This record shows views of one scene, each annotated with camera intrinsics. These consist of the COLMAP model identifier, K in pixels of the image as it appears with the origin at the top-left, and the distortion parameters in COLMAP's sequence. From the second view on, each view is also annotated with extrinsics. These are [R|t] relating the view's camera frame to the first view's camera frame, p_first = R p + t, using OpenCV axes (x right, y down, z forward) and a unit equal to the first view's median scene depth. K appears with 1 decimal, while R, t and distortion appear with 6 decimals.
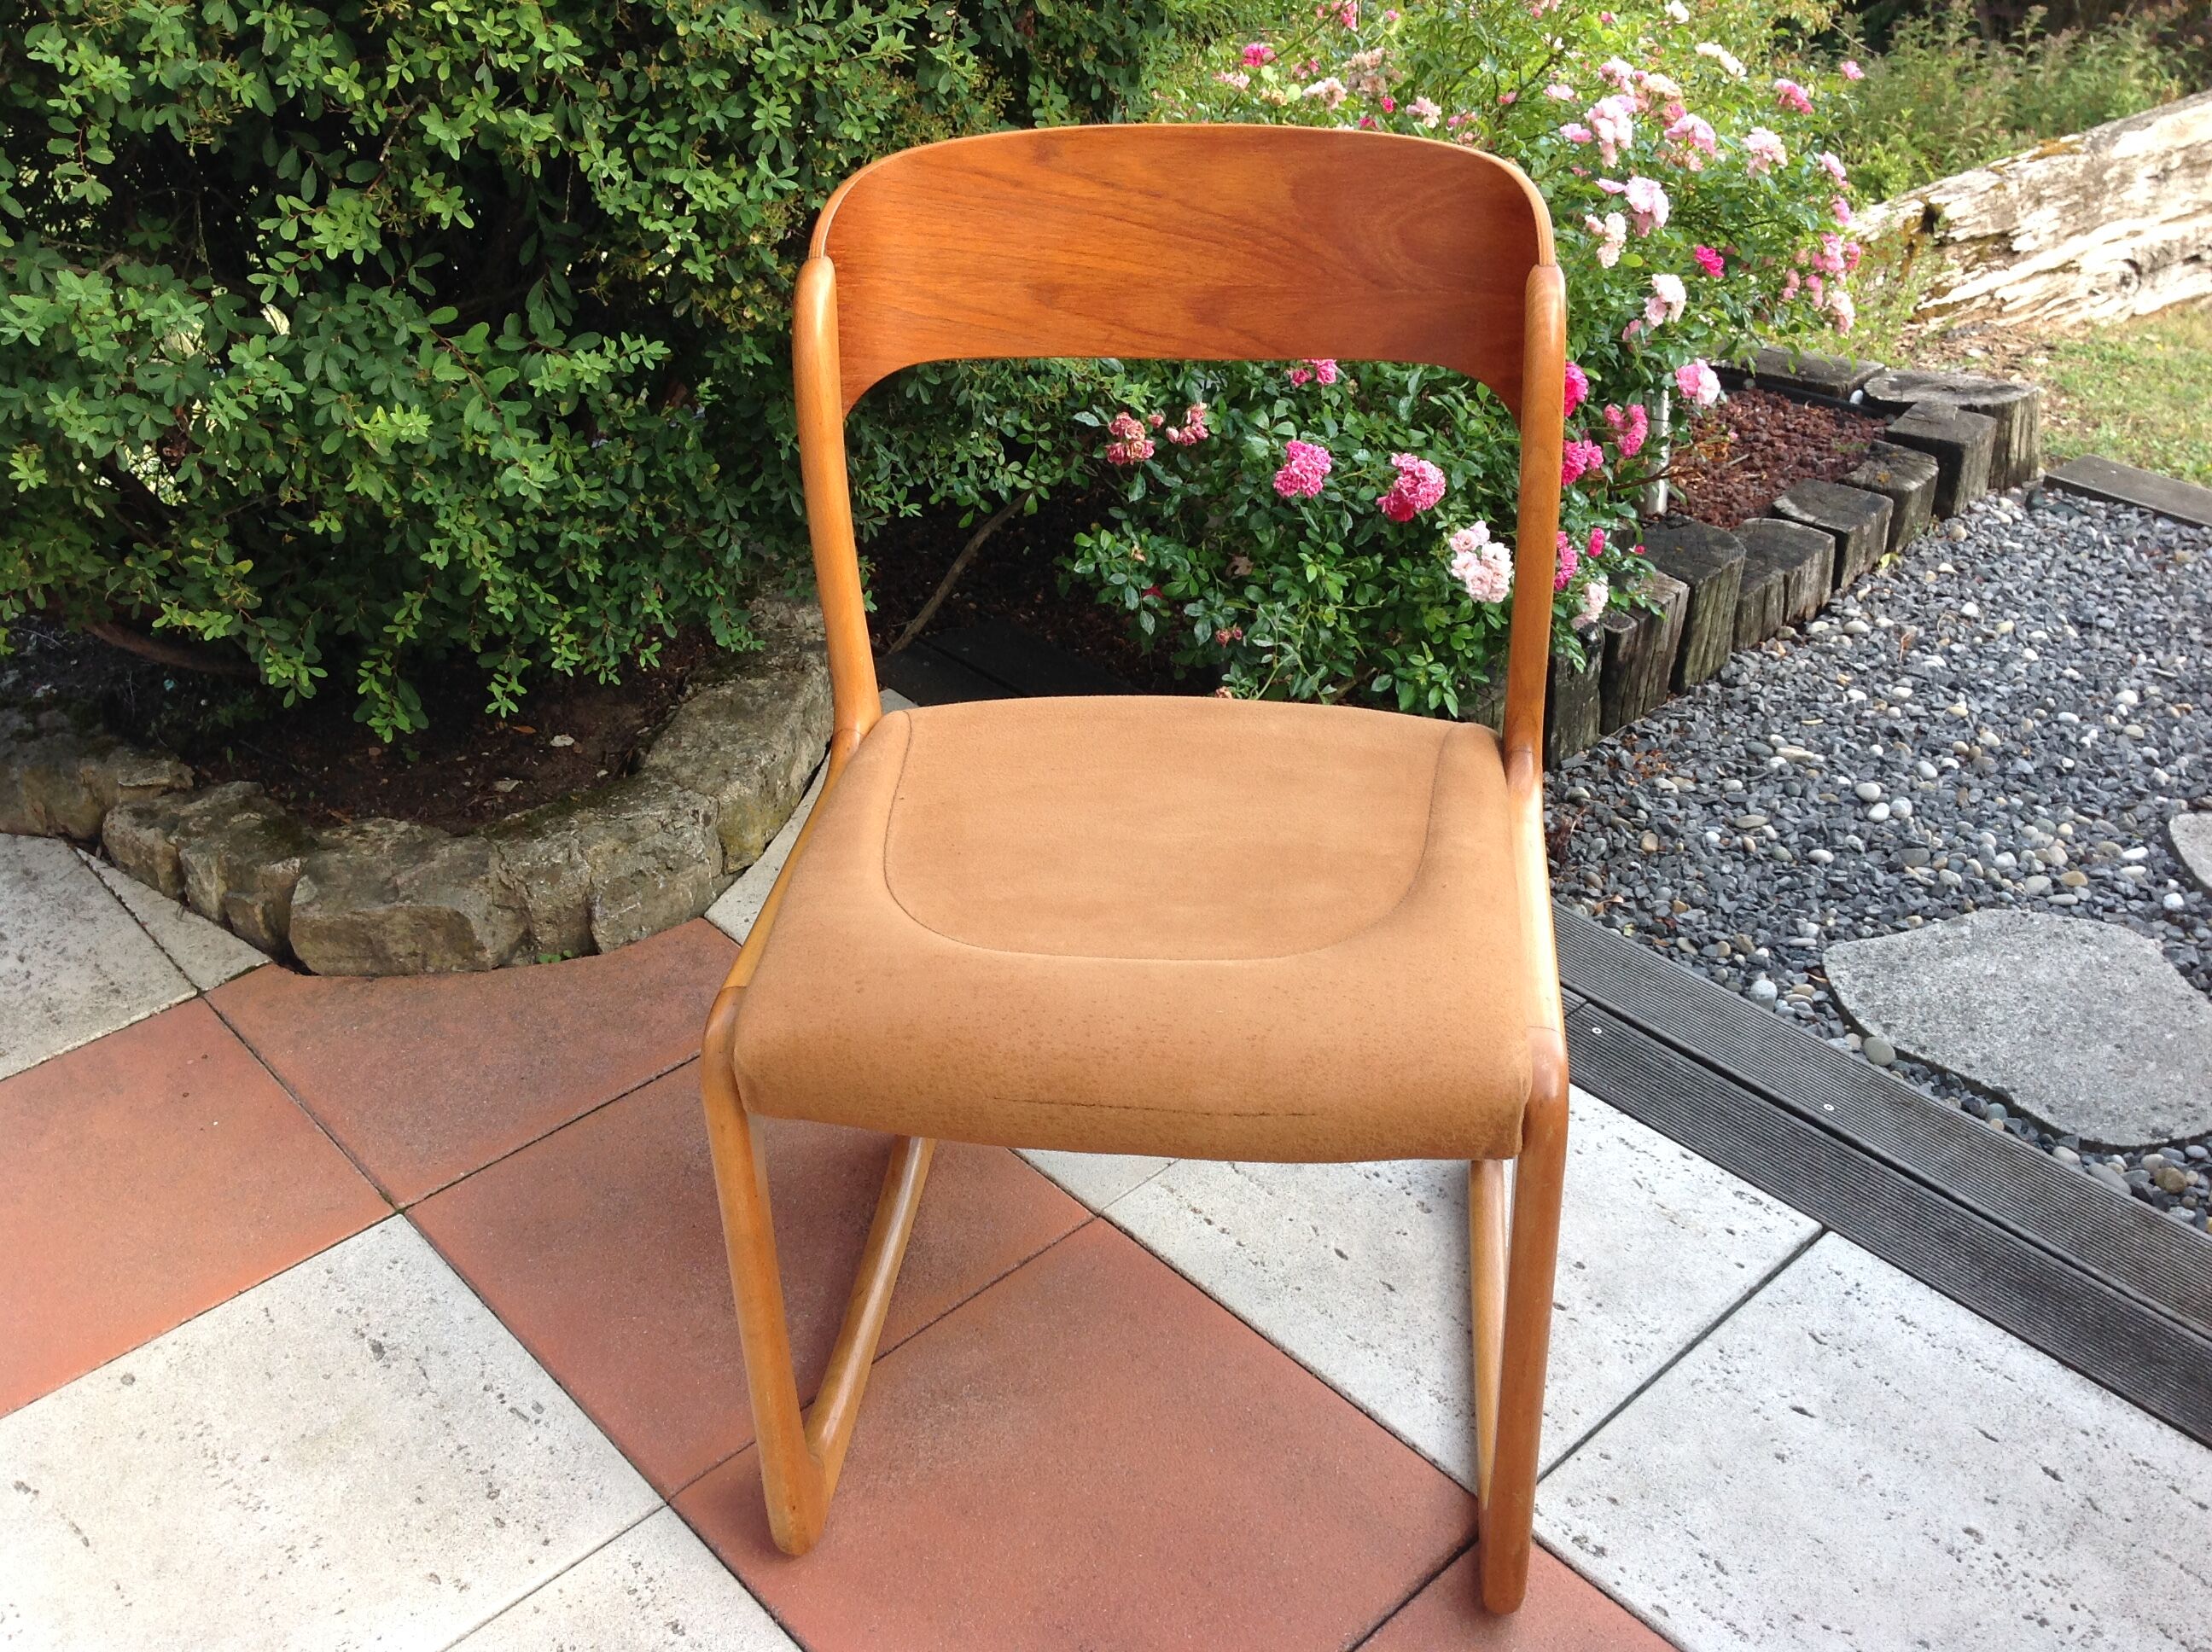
lens RADIAL K [[2182.1, 0, 1103.6], [0, 2182.1, 821.0], [0, 0, 1]] dist [0.121087, -0.258572]
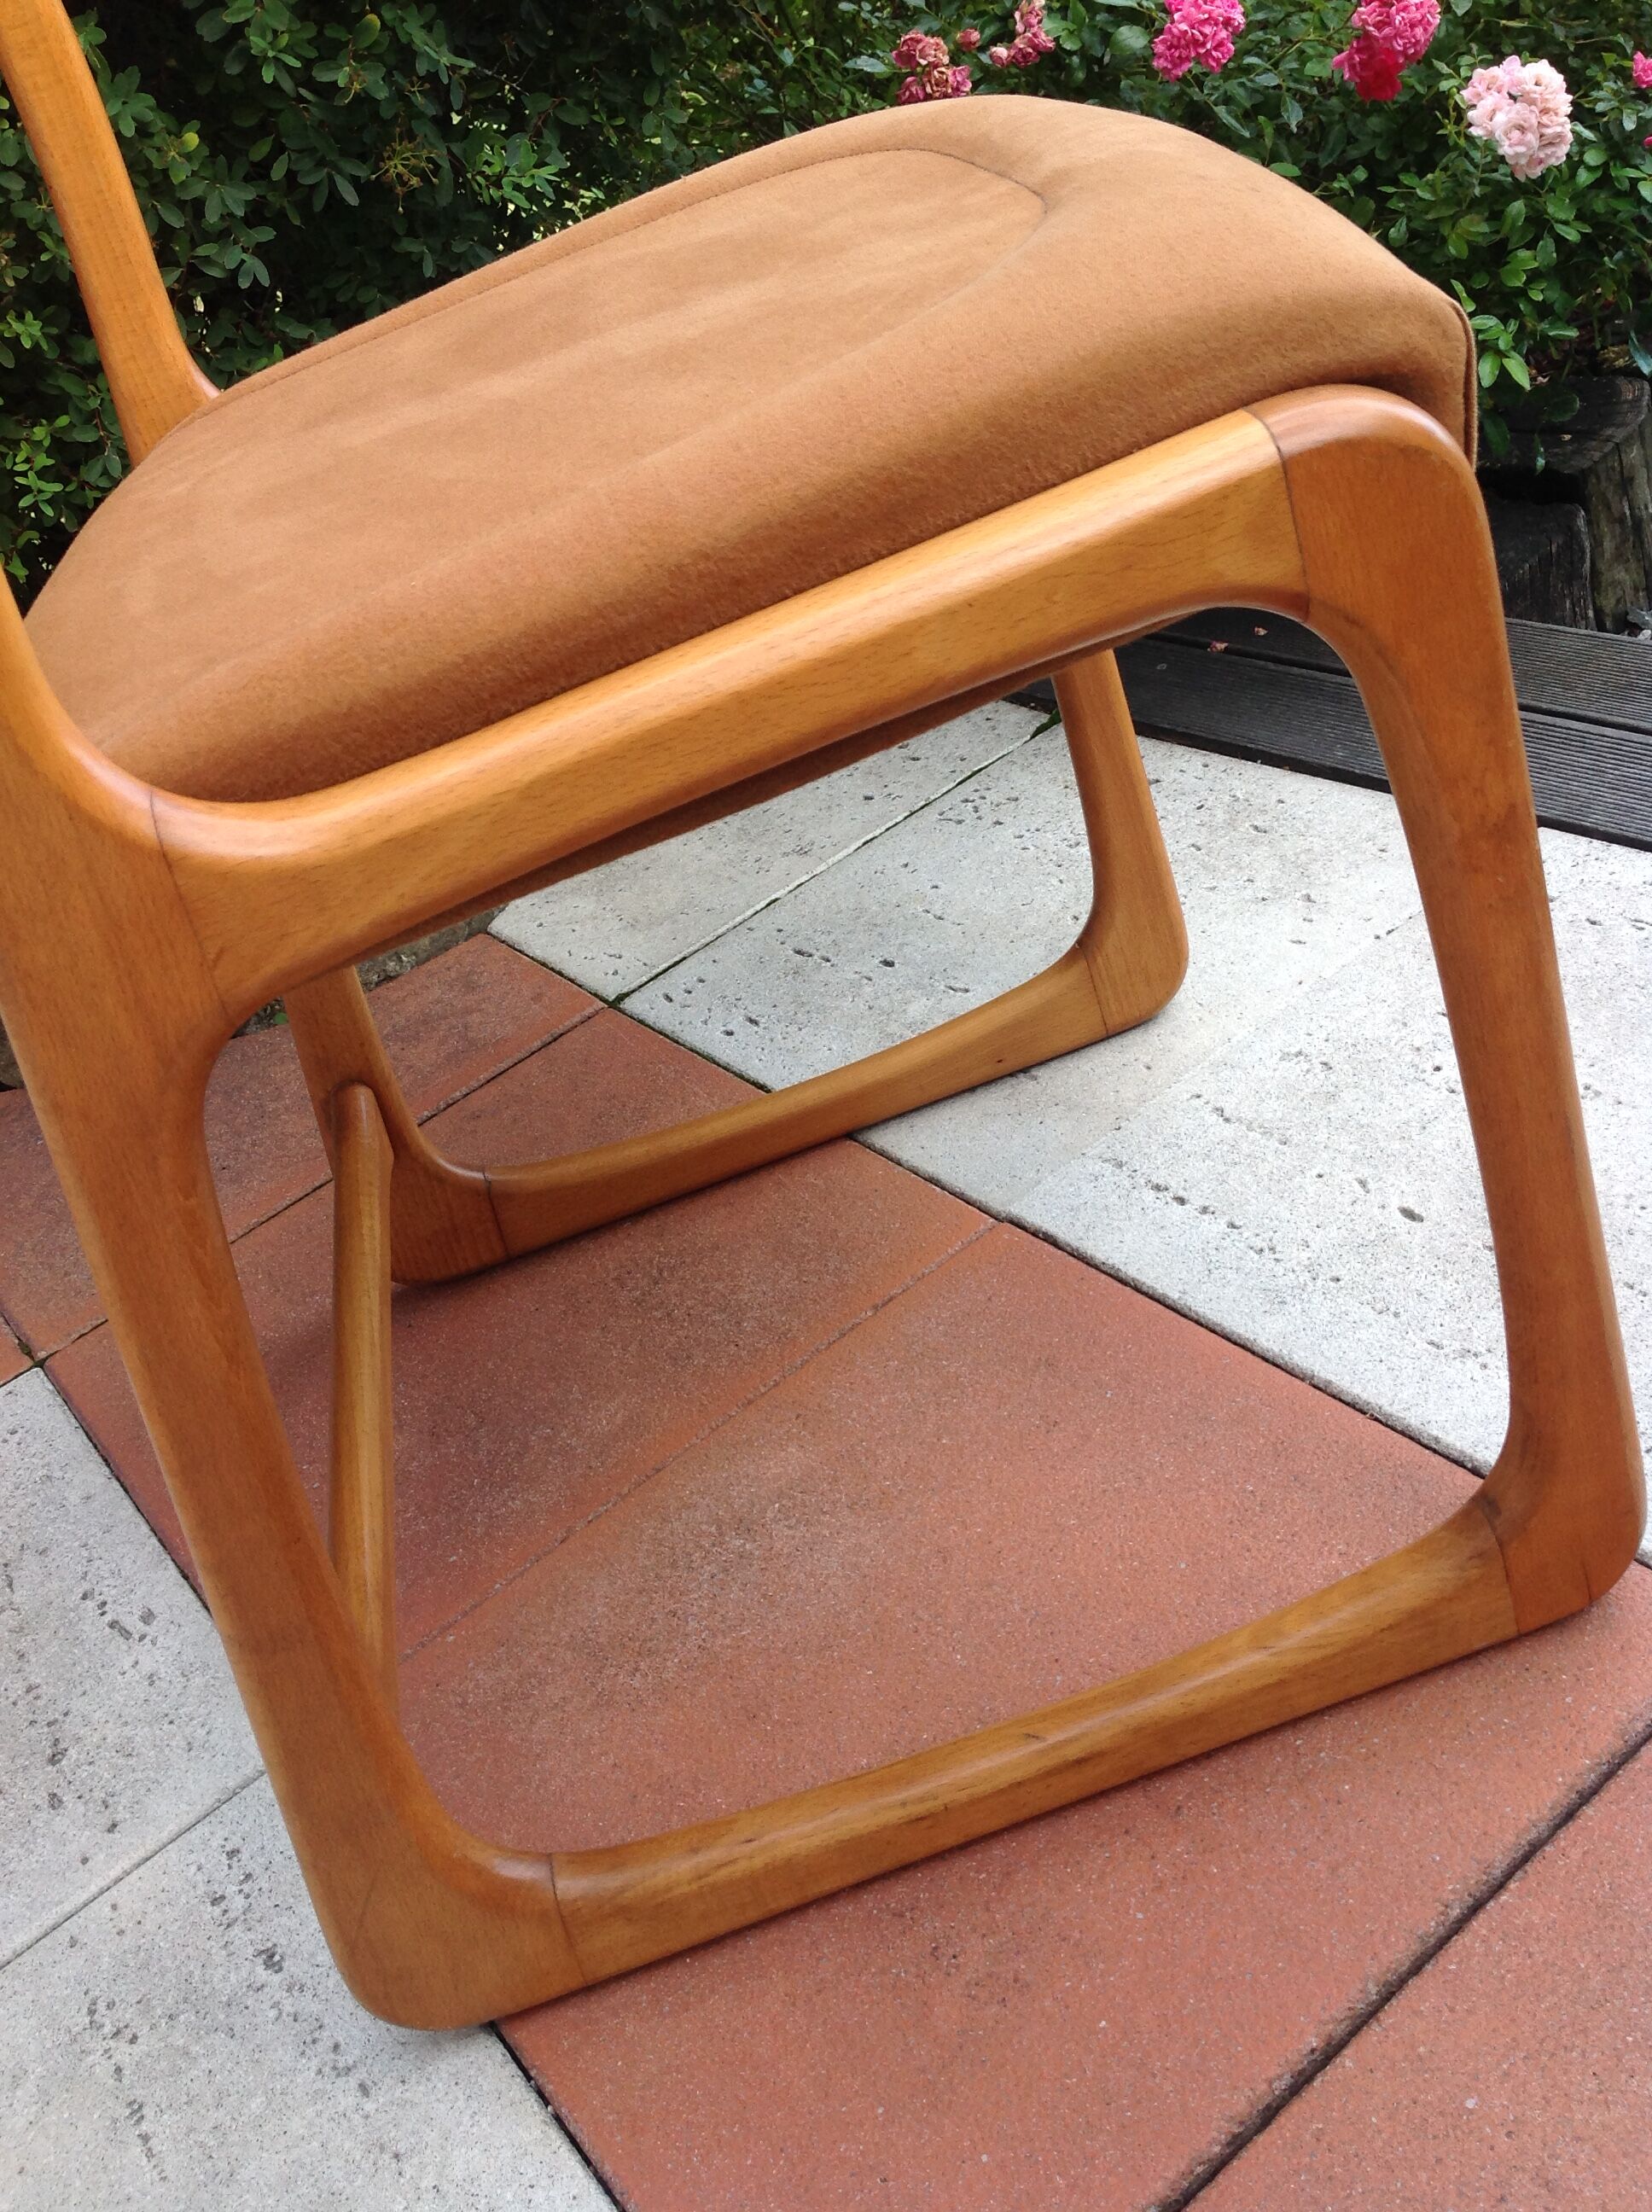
lens RADIAL K [[2113.9, 0, 811.7], [0, 2113.9, 1124.4], [0, 0, 1]] dist [0.097524, -0.200285]
pose [[0.956266, -0.161152, -0.244102, 0.098895], [0.170312, 0.985248, 0.016753, 0.139336], [0.237802, -0.057594, 0.969605, 0.426999]]
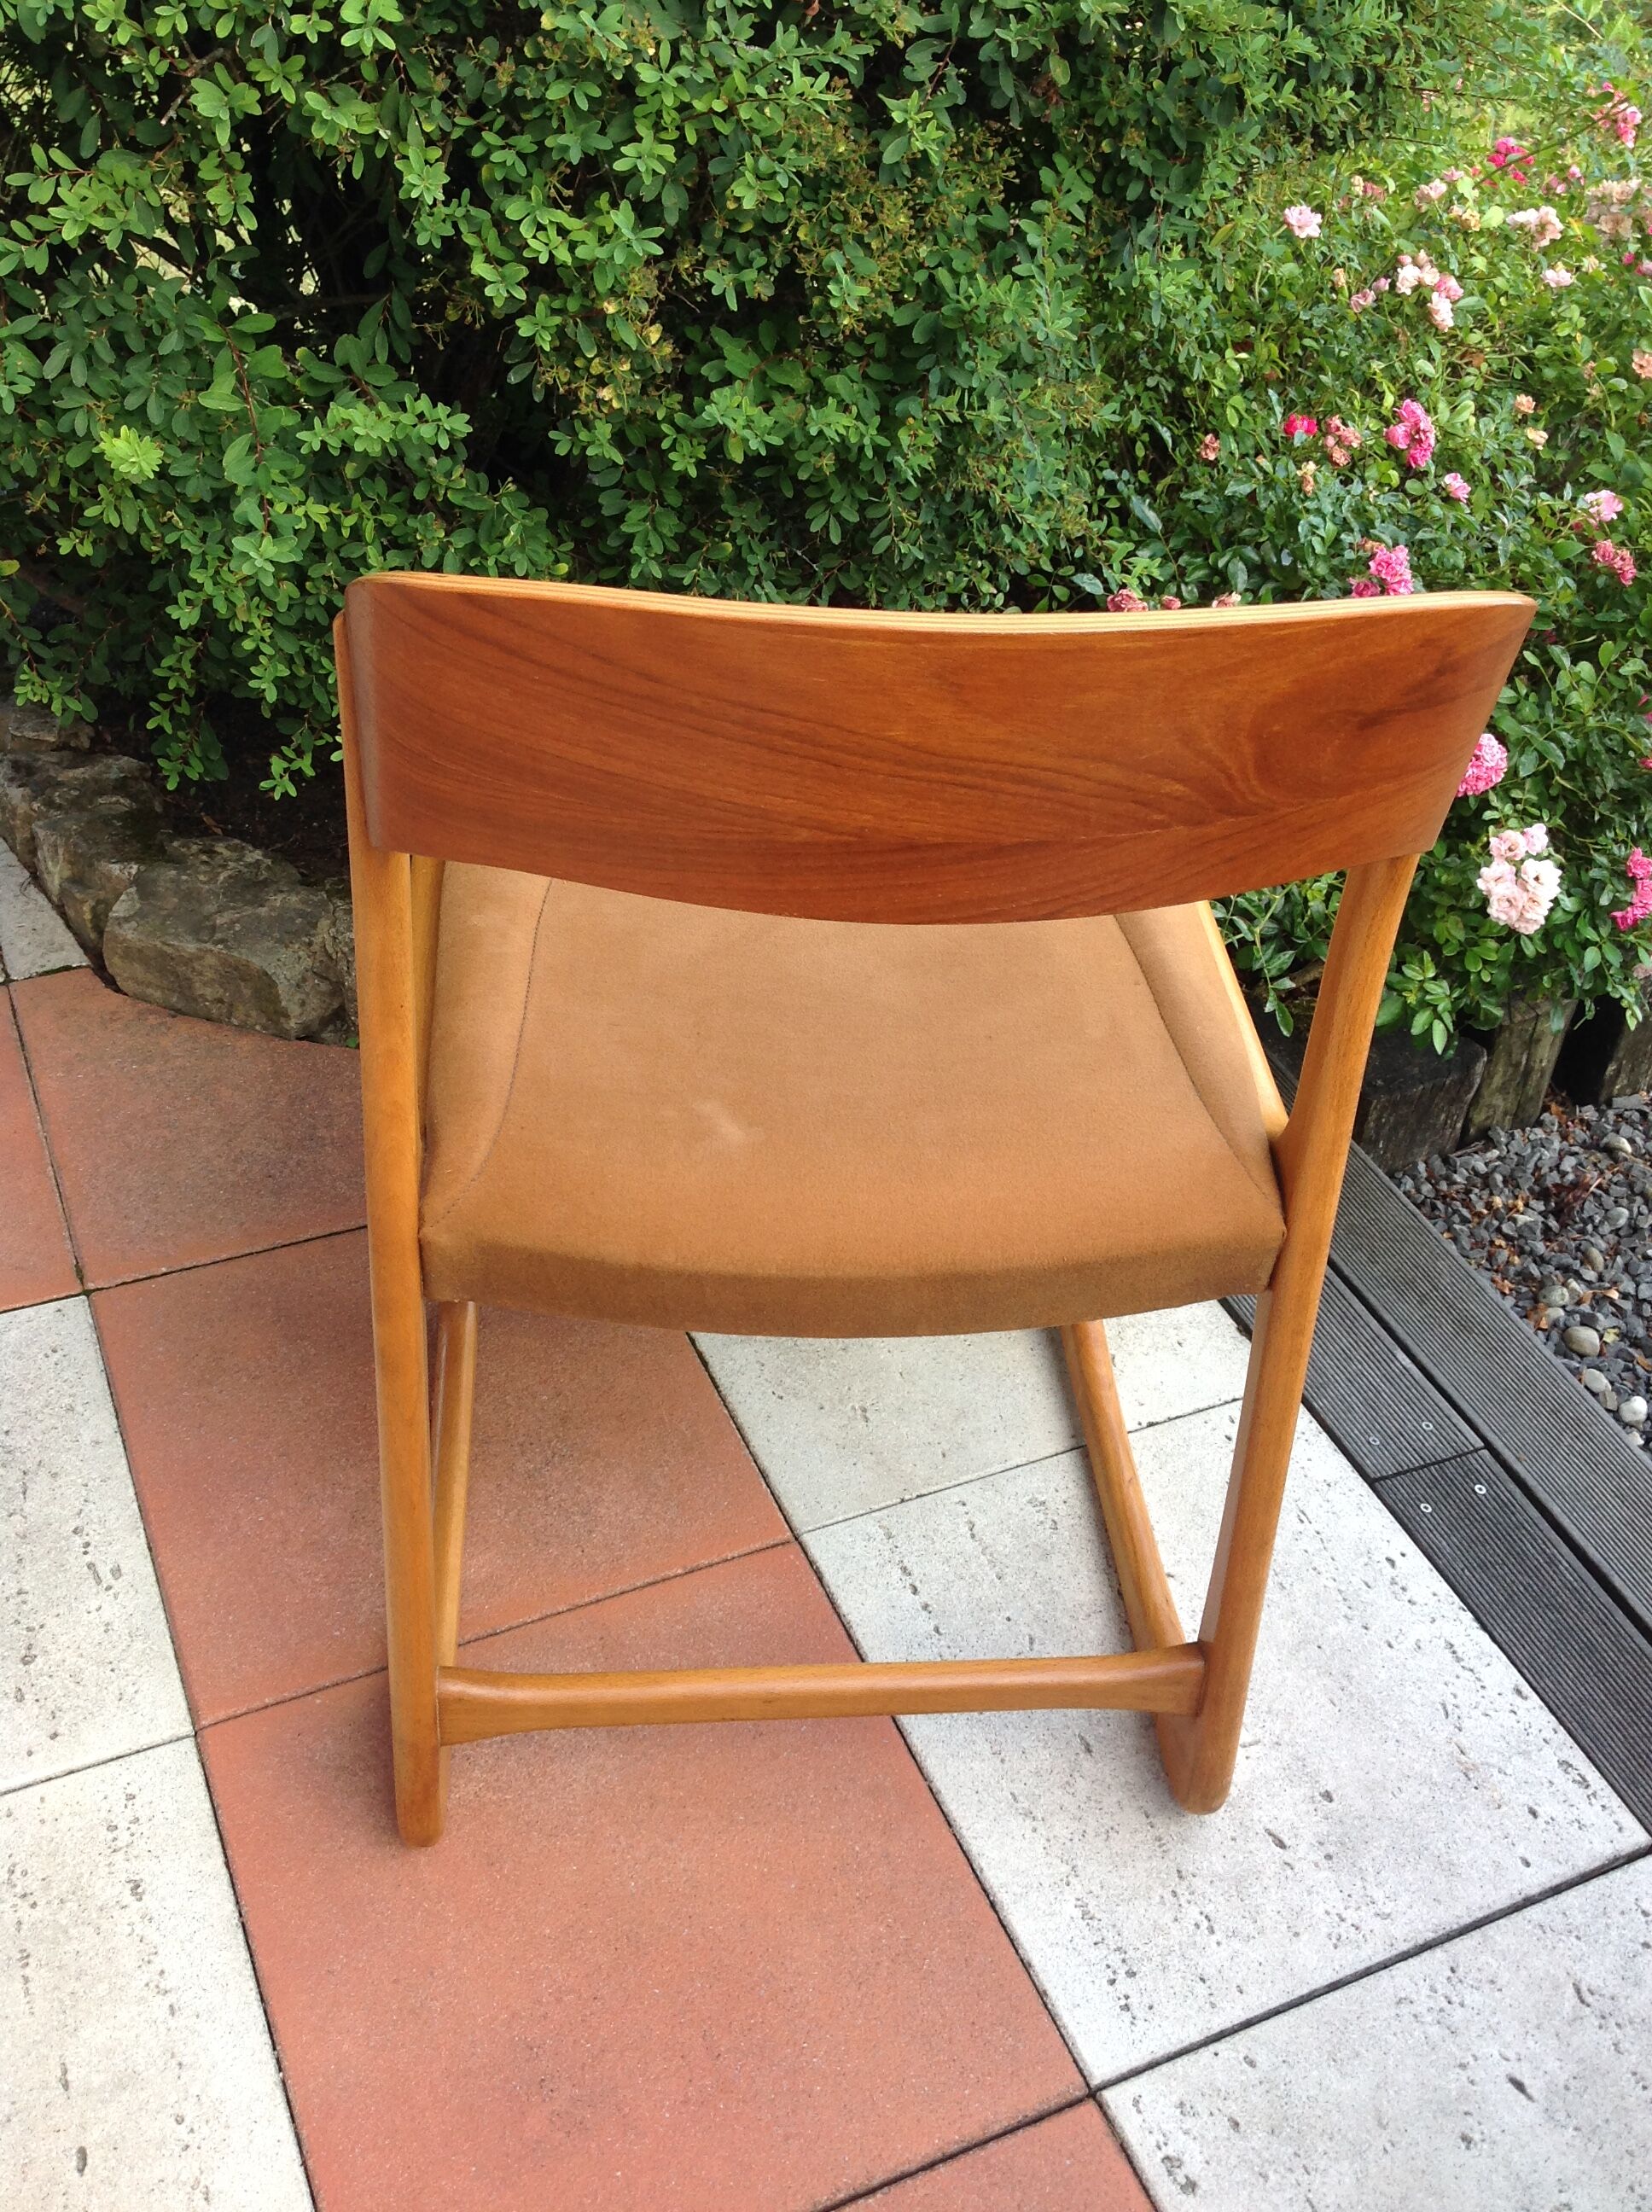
lens RADIAL K [[2165.8, 0, 803.8], [0, 2165.8, 1105.9], [0, 0, 1]] dist [0.104935, -0.230470]
pose [[0.943650, 0.271590, -0.189111, 0.118466], [-0.245207, 0.957544, 0.151604, -0.113328], [0.222256, -0.096690, 0.970182, 0.205085]]
